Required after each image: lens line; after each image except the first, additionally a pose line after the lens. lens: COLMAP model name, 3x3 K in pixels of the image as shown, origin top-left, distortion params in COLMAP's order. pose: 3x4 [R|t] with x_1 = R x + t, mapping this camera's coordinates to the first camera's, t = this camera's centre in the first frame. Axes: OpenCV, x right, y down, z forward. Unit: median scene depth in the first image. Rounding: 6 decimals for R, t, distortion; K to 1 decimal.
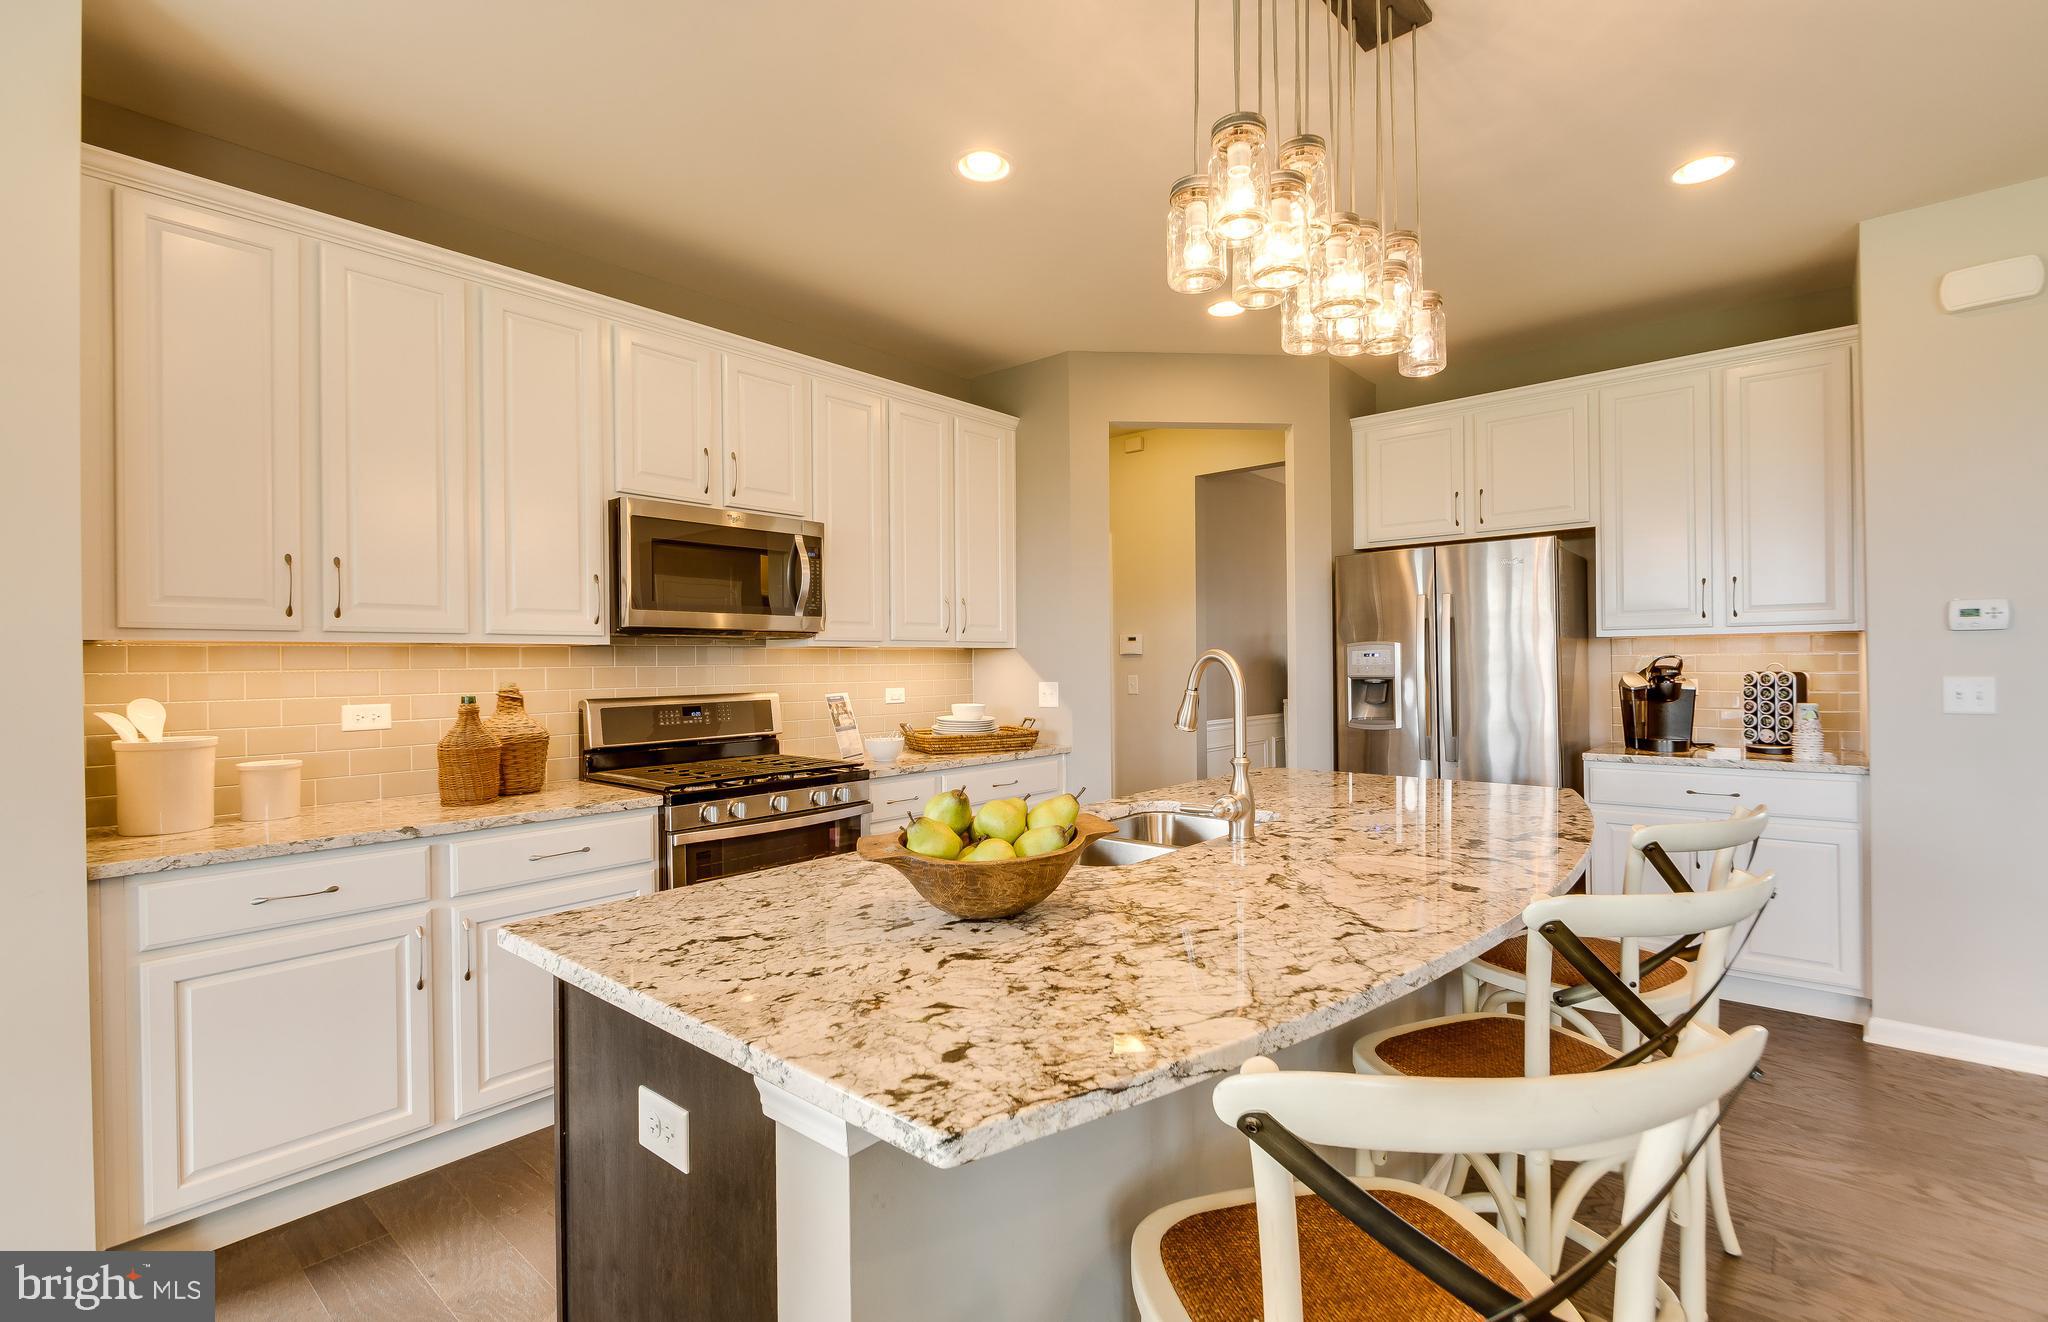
lens RADIAL K [[971.2, 0, 1024.0], [0, 971.2, 661.0], [0, 0, 1]] dist [0.172098, 0.000003]
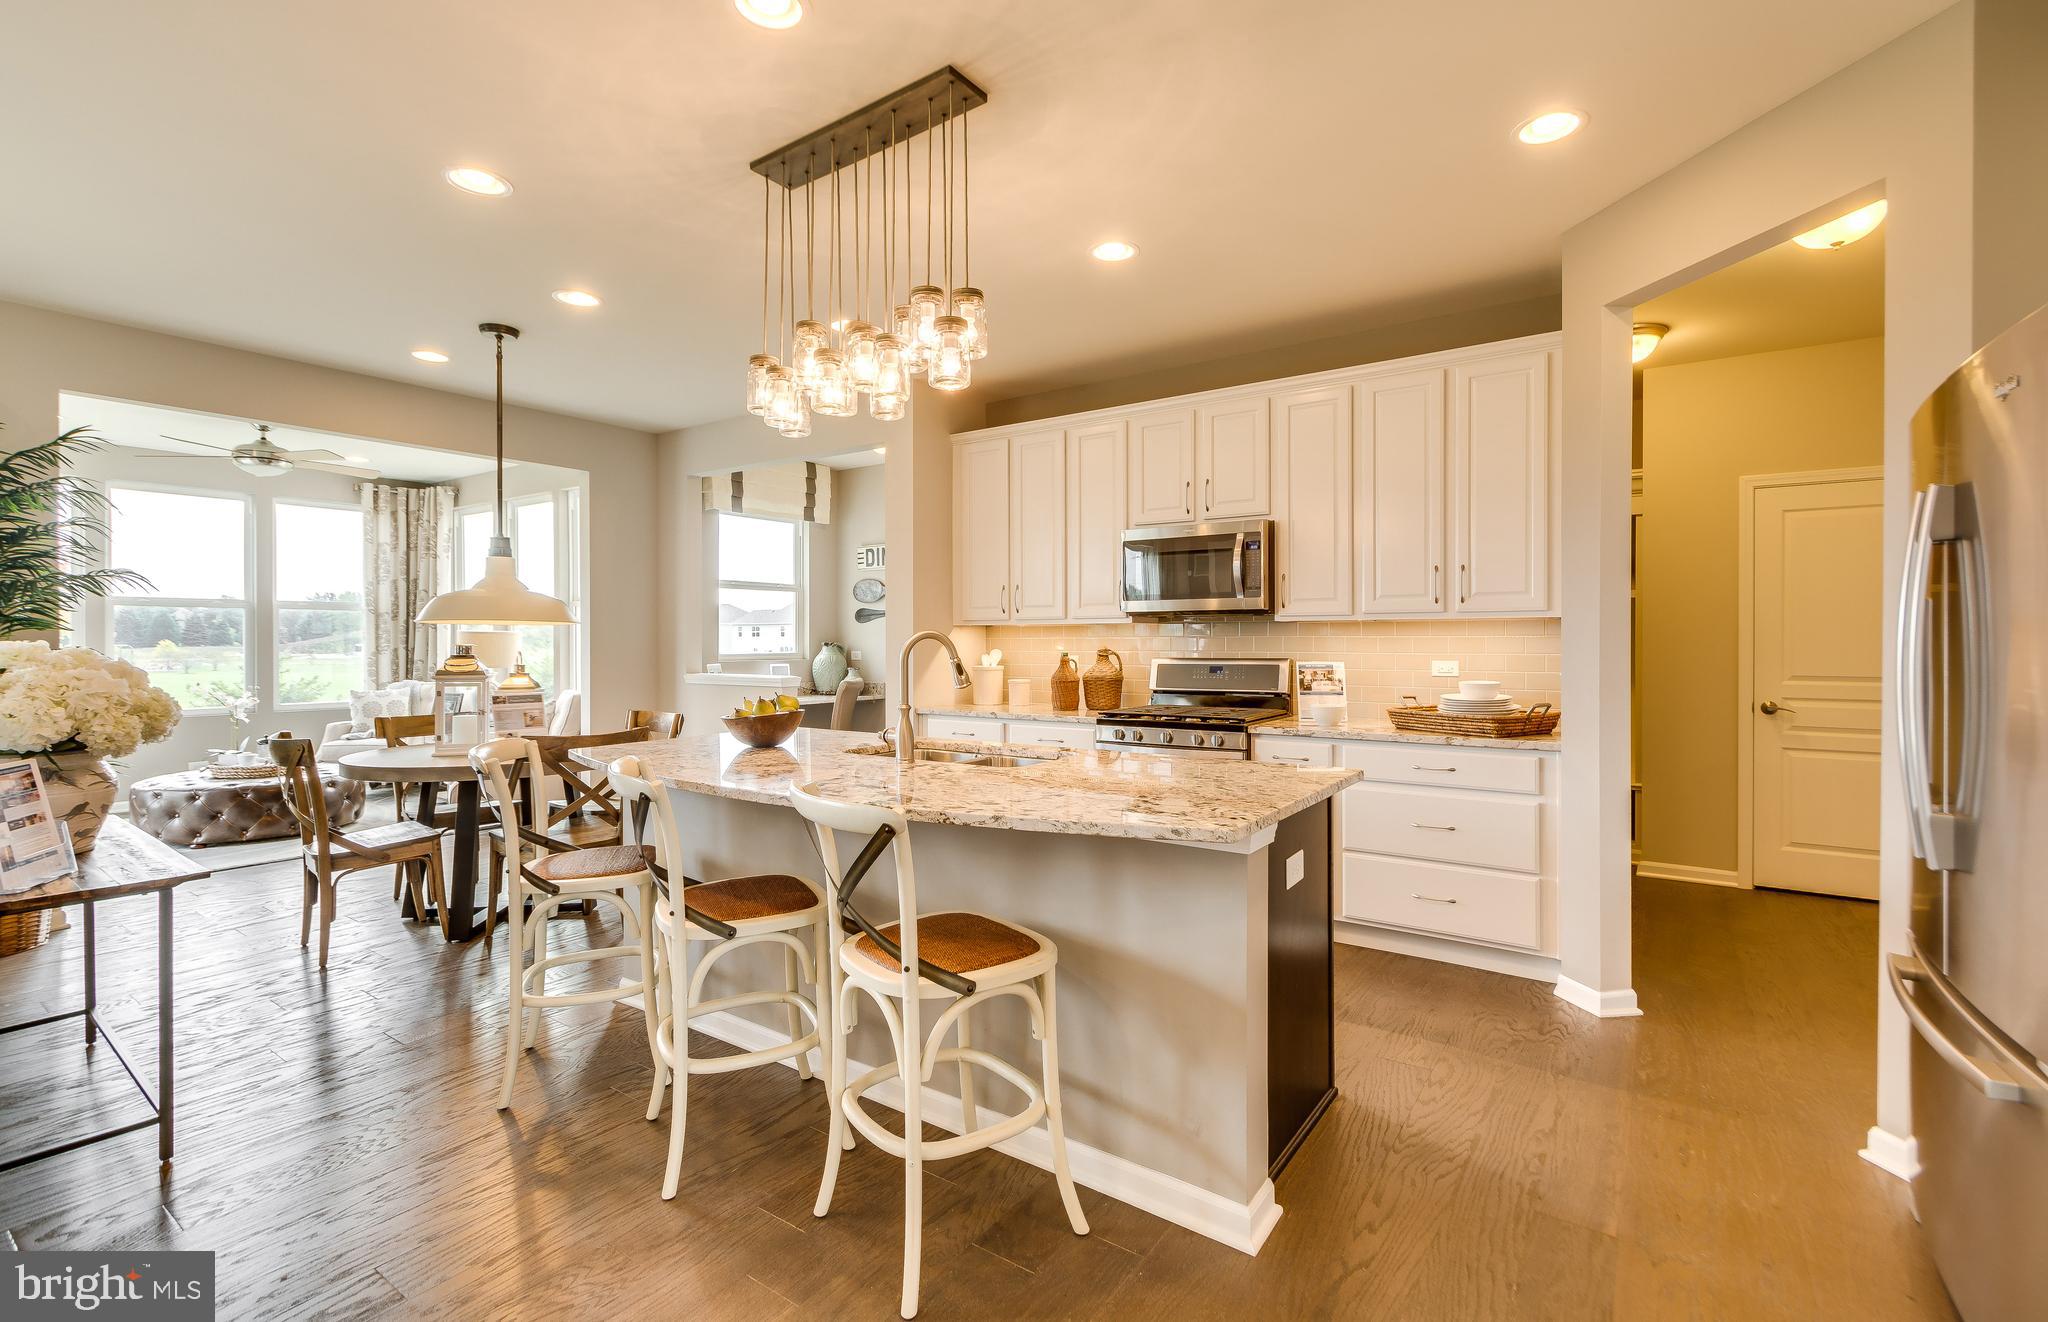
lens RADIAL K [[919.2, 0, 1024.0], [0, 919.2, 661.0], [0, 0, 1]] dist [-0.000237, -0.000006]
pose [[0.095783, 0.025457, -0.995077, 0.951613], [0.002991, 0.999661, 0.025862, 0.003380], [0.995398, -0.005454, 0.095675, 0.625353]]
